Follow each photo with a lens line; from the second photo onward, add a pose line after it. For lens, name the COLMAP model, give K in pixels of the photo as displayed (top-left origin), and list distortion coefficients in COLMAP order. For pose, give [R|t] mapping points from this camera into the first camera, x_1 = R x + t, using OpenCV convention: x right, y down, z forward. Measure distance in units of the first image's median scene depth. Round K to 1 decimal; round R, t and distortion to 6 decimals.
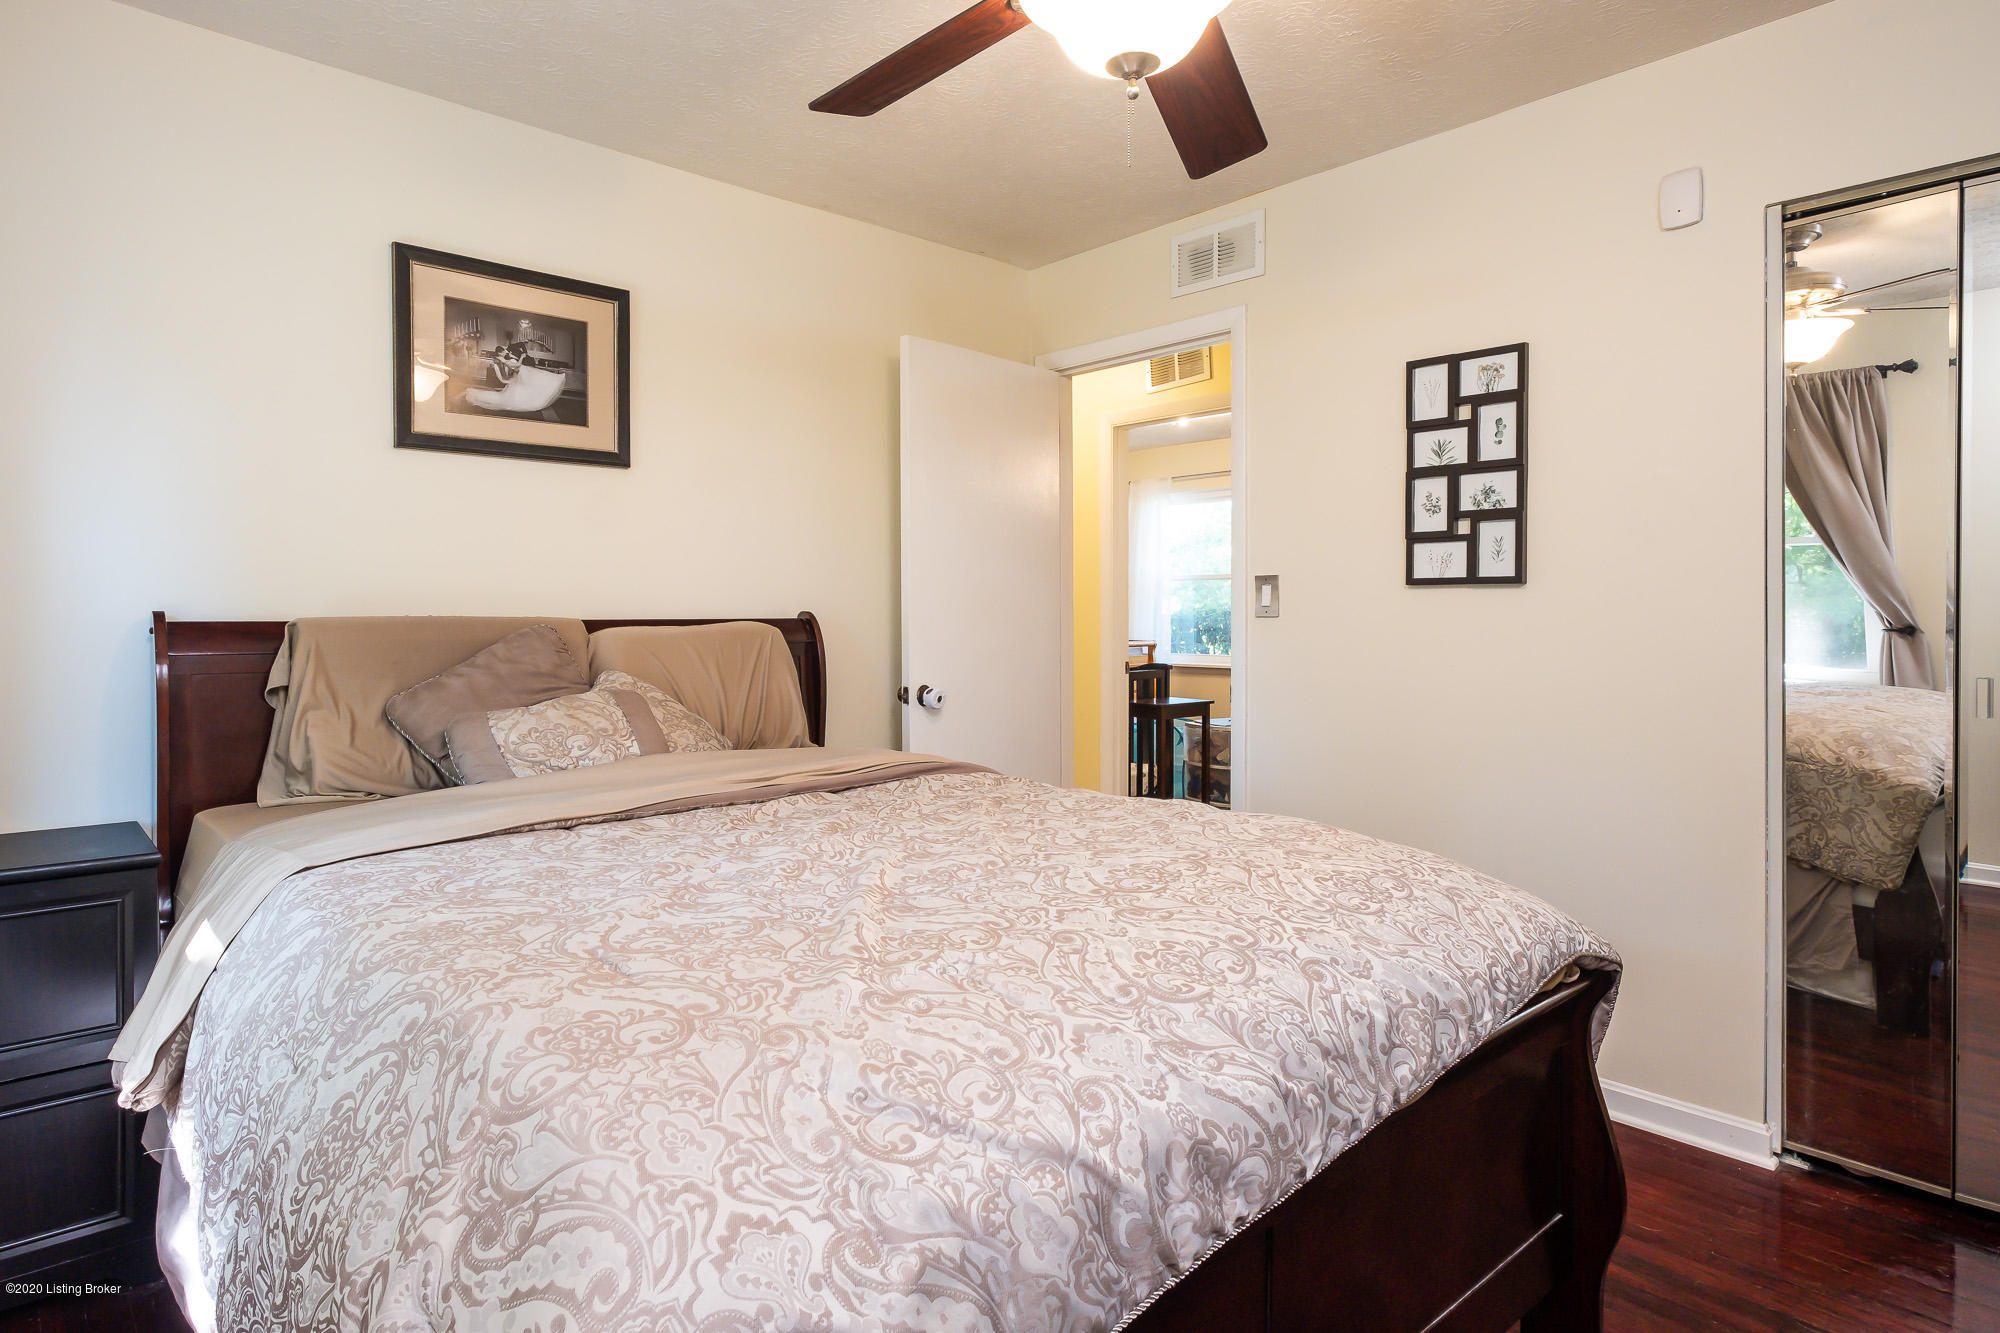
lens RADIAL K [[969.9, 0, 995.9], [0, 969.9, 598.0], [0, 0, 1]] dist [0.001620, 0.000217]
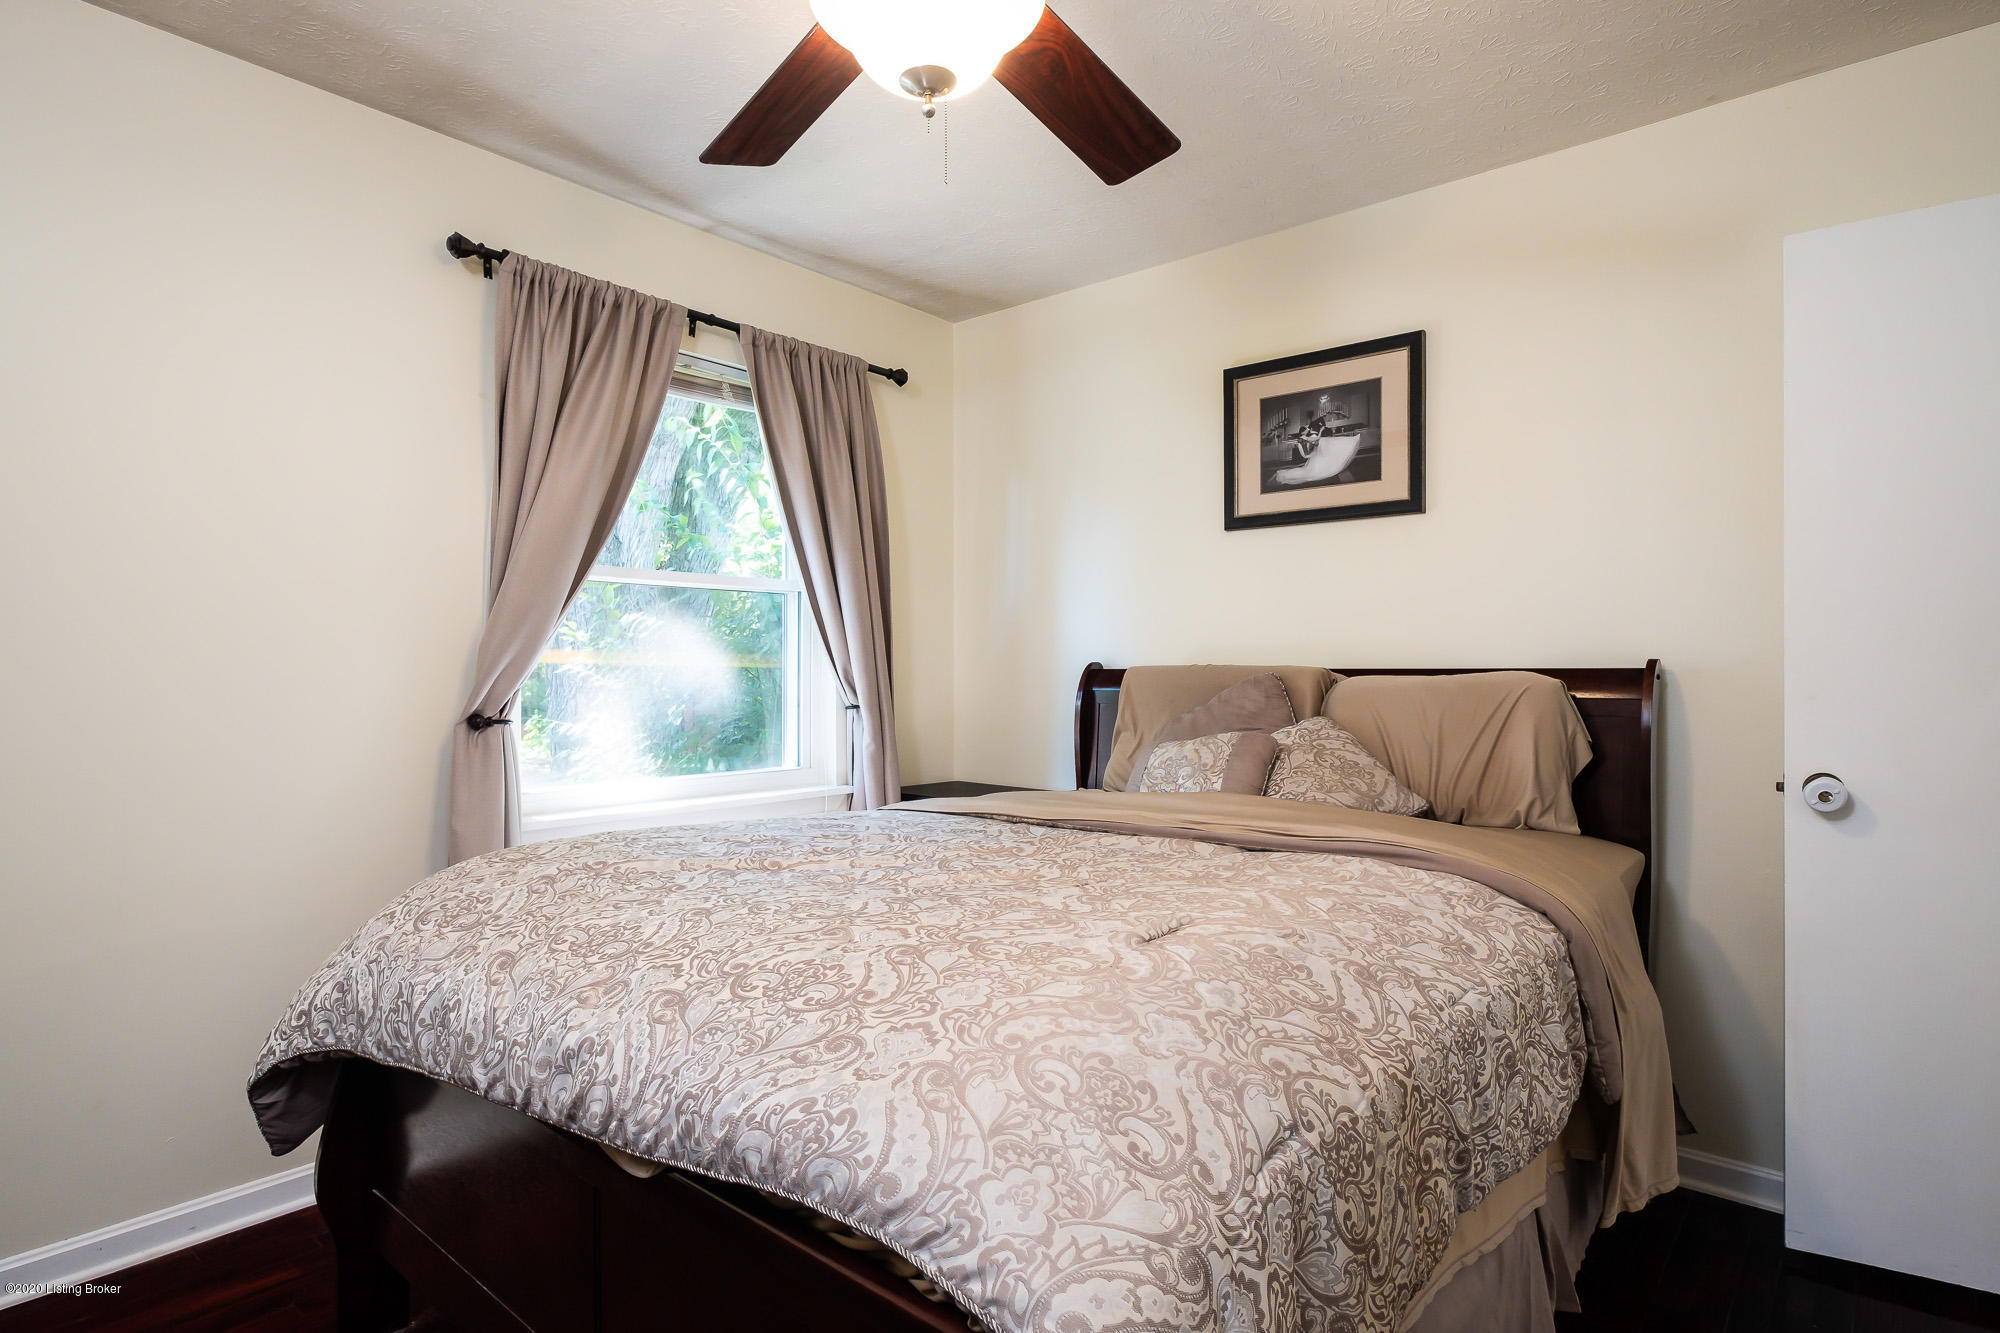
lens RADIAL K [[1067.9, 0, 1000.0], [0, 1067.9, 666.5], [0, 0, 1]] dist [-0.002040, -0.000235]
pose [[0.131700, 0.000459, -0.991289, 0.663227], [-0.002294, 0.999997, 0.000158, 0.021046], [0.991287, 0.002253, 0.131701, 0.474441]]
